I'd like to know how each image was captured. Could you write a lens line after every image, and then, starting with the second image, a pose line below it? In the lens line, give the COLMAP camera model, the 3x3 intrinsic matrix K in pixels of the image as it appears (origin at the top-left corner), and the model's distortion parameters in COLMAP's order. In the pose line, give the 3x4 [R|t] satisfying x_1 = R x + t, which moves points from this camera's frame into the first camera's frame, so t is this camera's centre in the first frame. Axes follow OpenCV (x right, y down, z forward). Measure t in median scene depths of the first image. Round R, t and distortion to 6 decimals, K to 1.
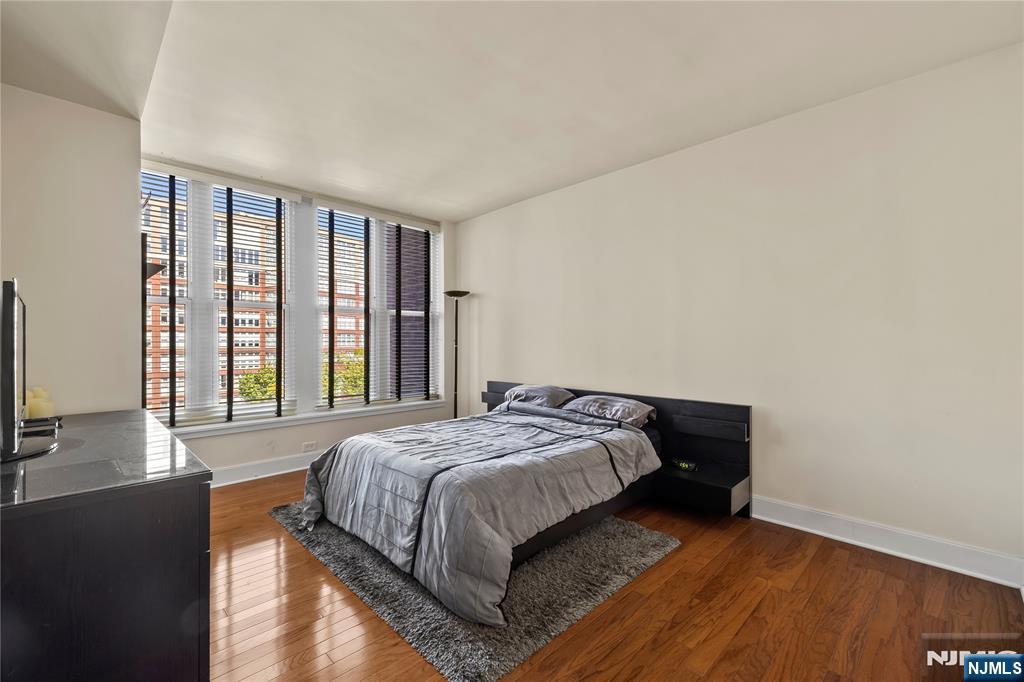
lens RADIAL K [[409.4, 0, 528.6], [0, 409.4, 343.8], [0, 0, 1]] dist [-0.002013, -0.000388]
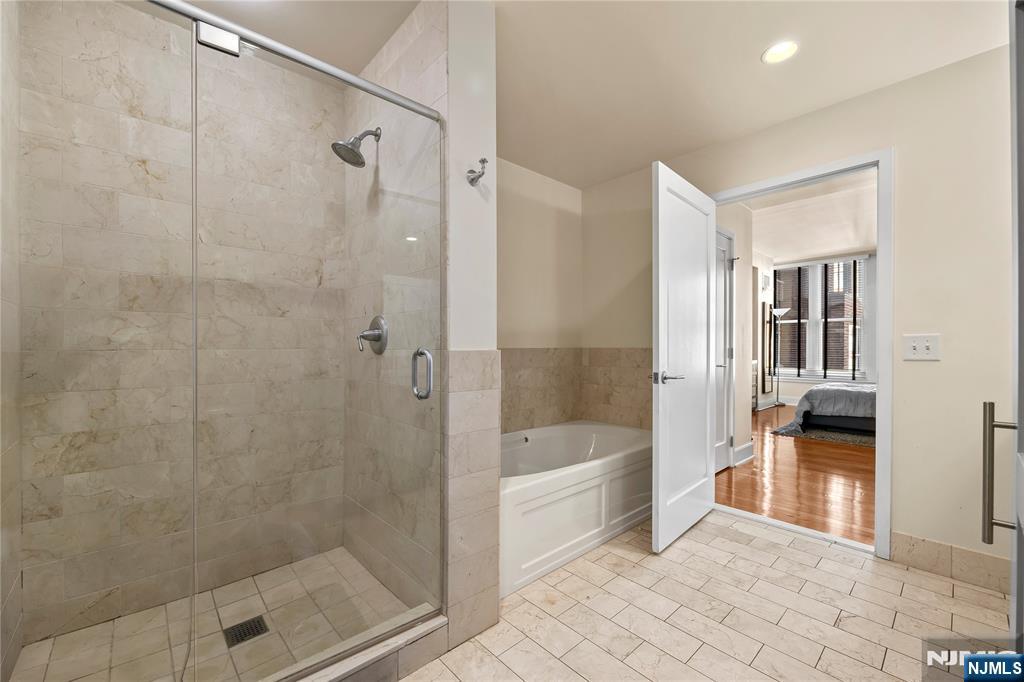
lens RADIAL K [[409.4, 0, 513.1], [0, 409.4, 345.7], [0, 0, 1]] dist [-0.002013, -0.000388]
pose [[-0.038617, -0.003117, -0.999249, 1.366310], [-0.006734, 0.999973, -0.002859, 0.043354], [0.999231, 0.006618, -0.038637, -0.478073]]
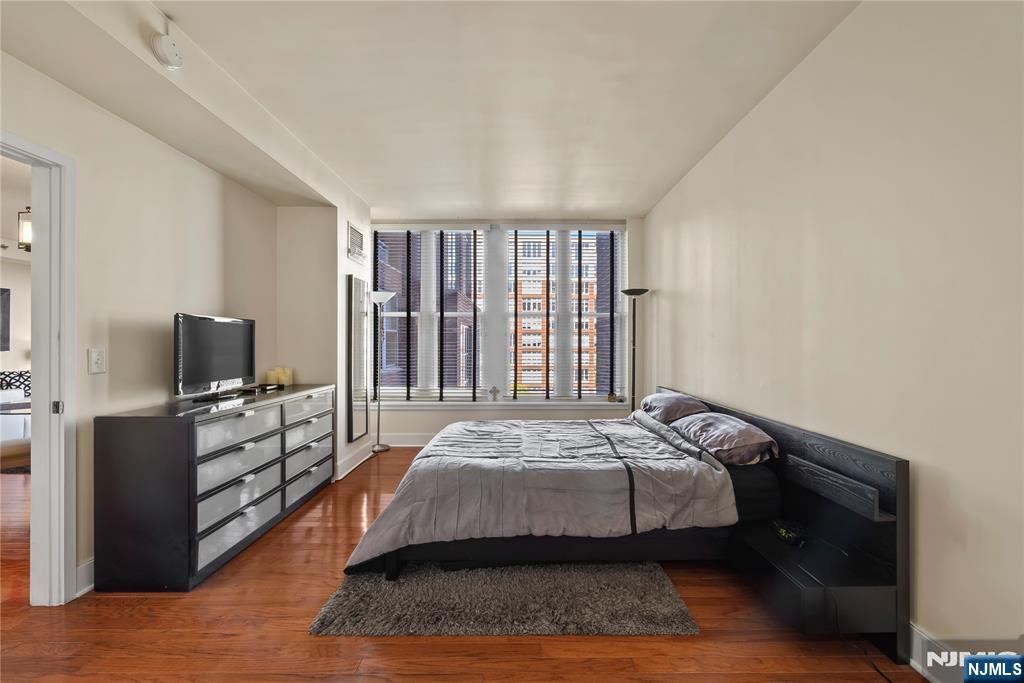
lens RADIAL K [[409.4, 0, 528.0], [0, 409.4, 342.2], [0, 0, 1]] dist [-0.002013, -0.000388]
pose [[0.734309, -0.000423, -0.678815, 0.410015], [-0.002742, 0.999990, -0.003589, -0.002793], [0.678810, 0.004497, 0.734300, 0.191111]]
